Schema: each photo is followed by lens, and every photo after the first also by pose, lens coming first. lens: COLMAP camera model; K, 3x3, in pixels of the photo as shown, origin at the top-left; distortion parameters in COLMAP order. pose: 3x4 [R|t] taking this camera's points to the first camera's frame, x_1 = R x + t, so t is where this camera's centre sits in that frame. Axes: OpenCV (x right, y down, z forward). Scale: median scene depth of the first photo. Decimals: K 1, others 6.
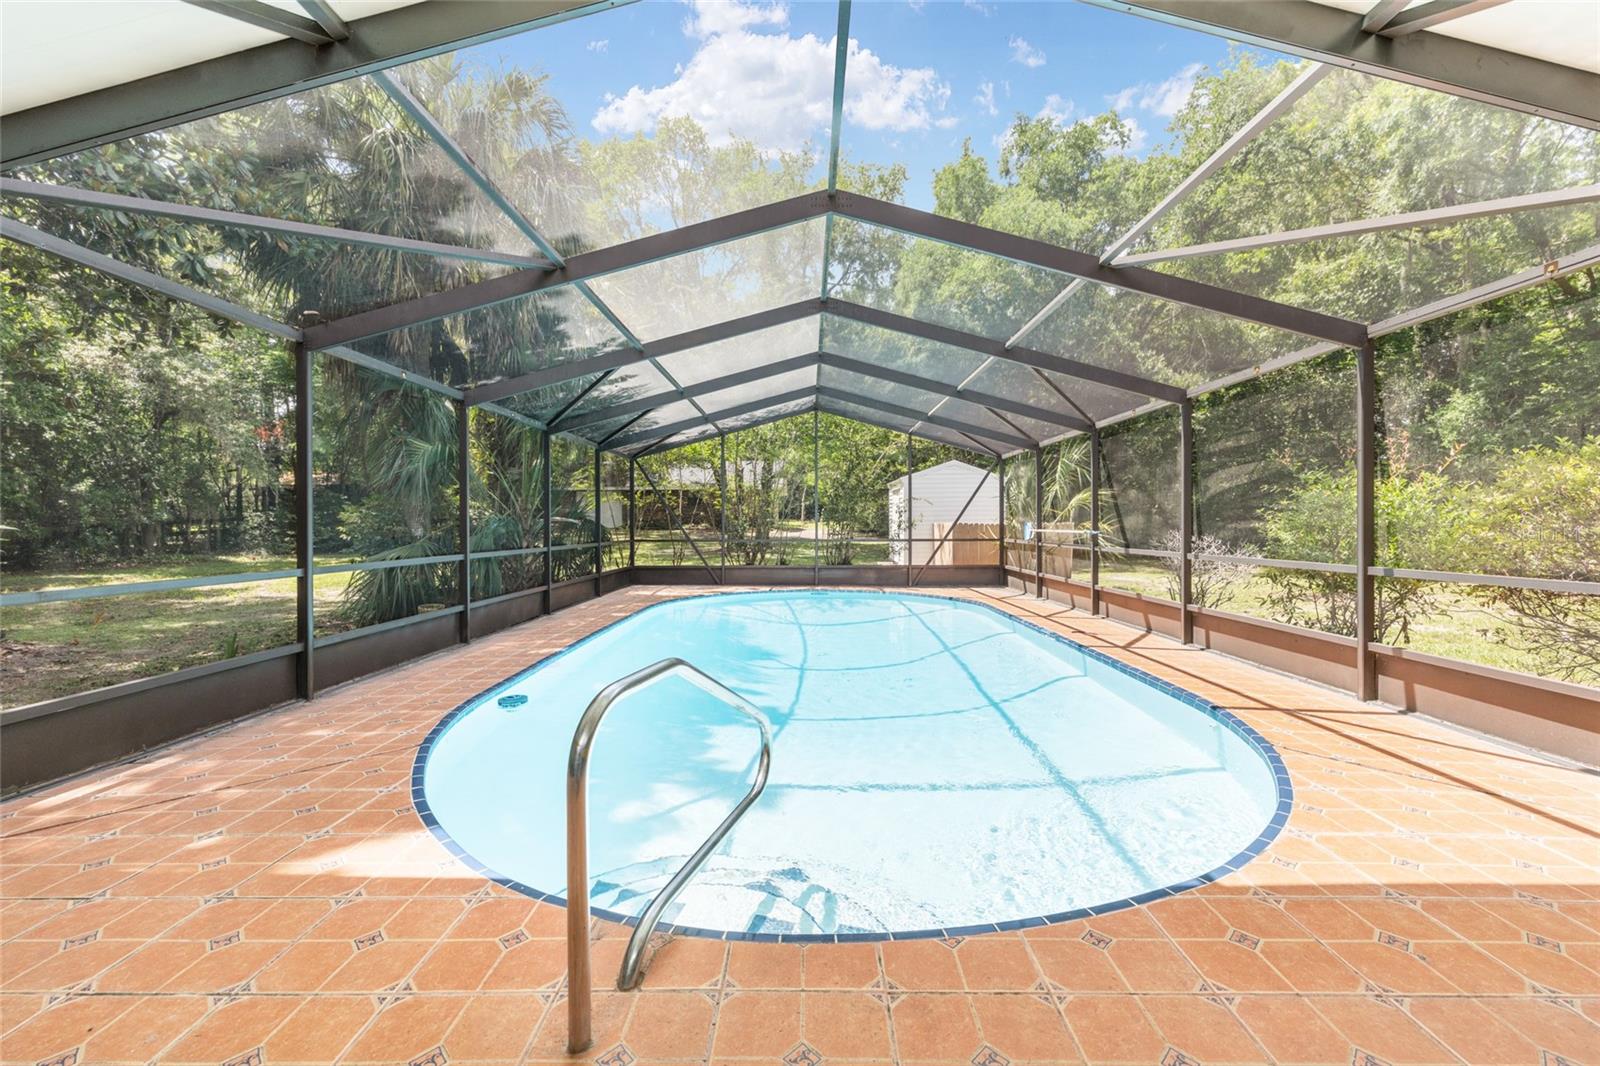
lens RADIAL K [[642.4, 0, 806.7], [0, 642.4, 533.2], [0, 0, 1]] dist [-0.002071, 0.000481]
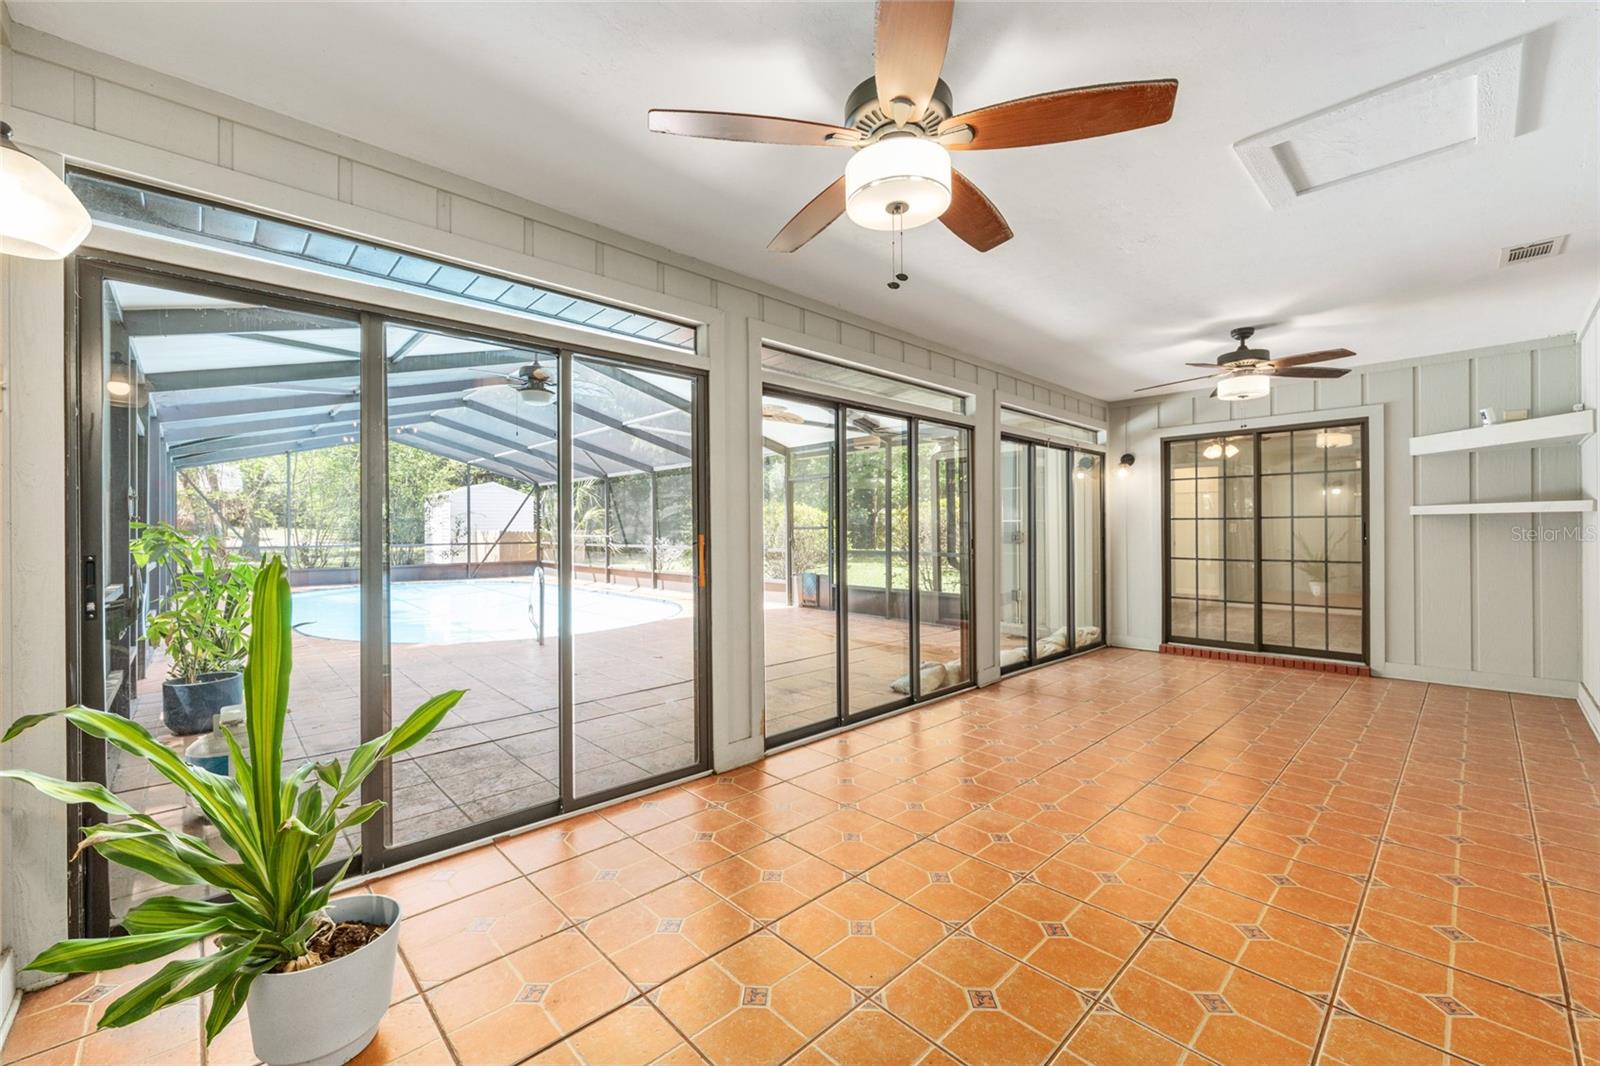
lens RADIAL K [[642.4, 0, 803.5], [0, 642.4, 532.7], [0, 0, 1]] dist [-0.002071, 0.000481]
pose [[0.722207, -0.003806, 0.691667, -0.256239], [0.011780, 0.999908, -0.006797, 0.005269], [-0.691577, 0.013057, 0.722185, -0.432107]]
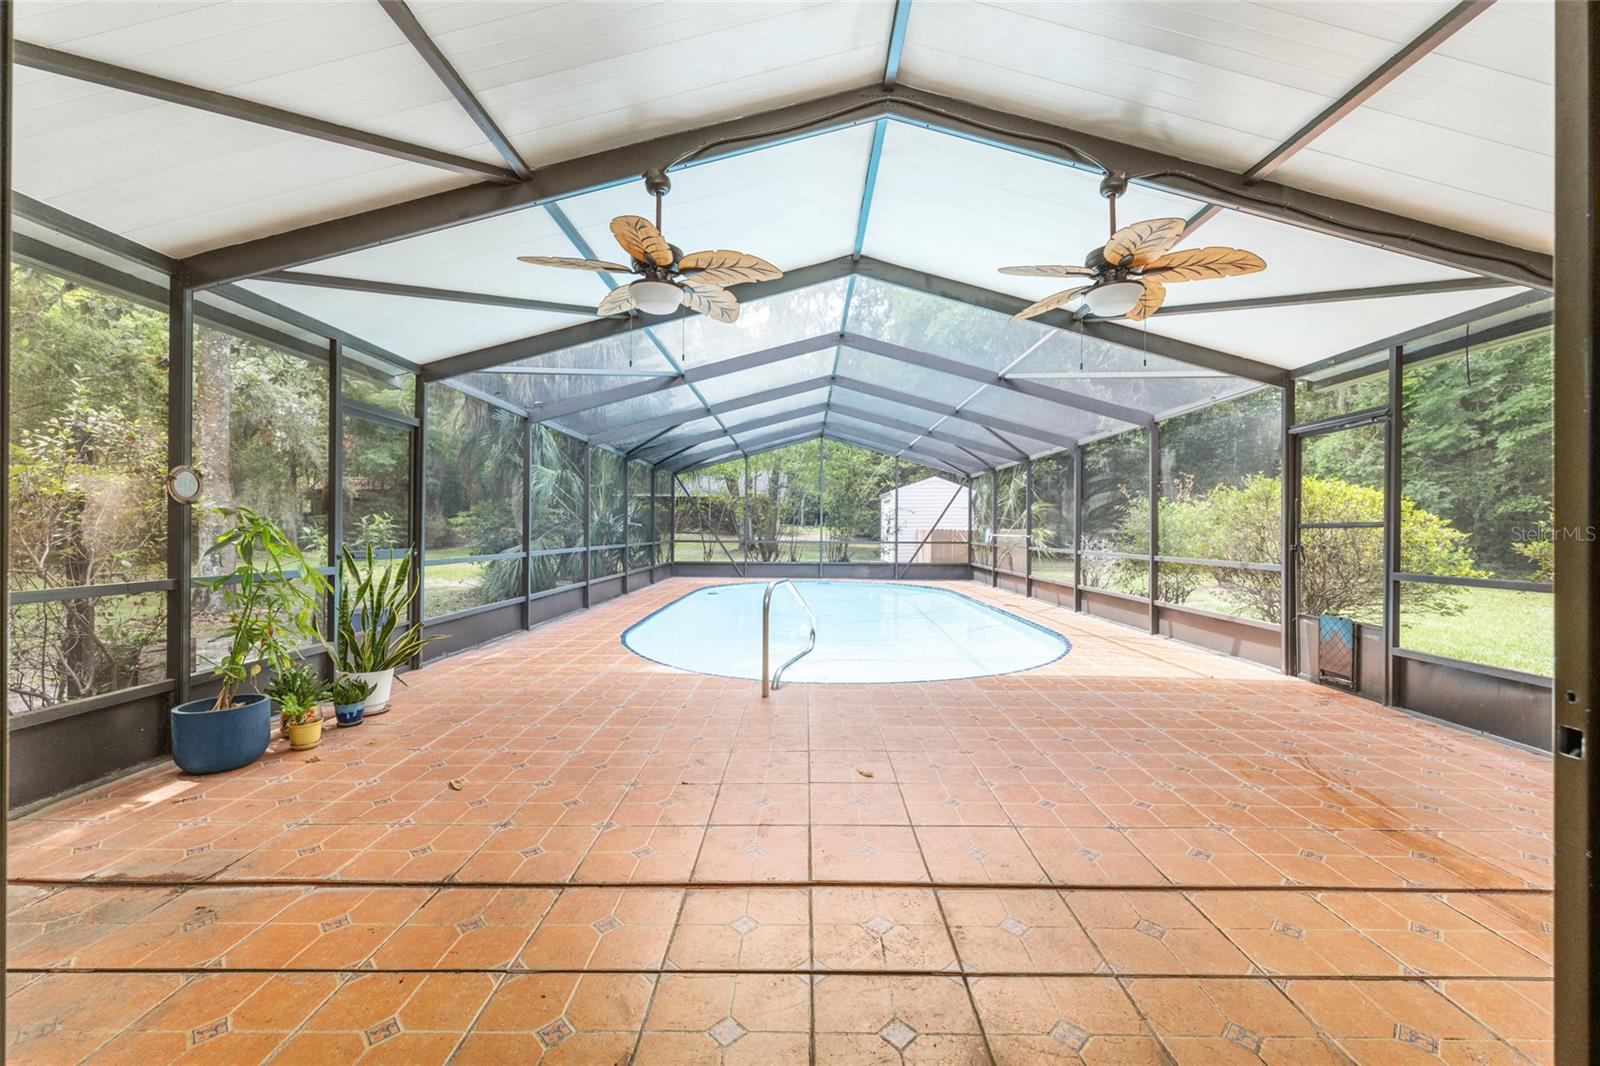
lens RADIAL K [[642.4, 0, 808.3], [0, 642.4, 534.8], [0, 0, 1]] dist [-0.002071, 0.000481]
pose [[0.999926, 0.008258, 0.008903, -0.021602], [-0.008207, 0.999949, -0.005814, 0.004910], [-0.008950, 0.005741, 0.999943, -0.246420]]
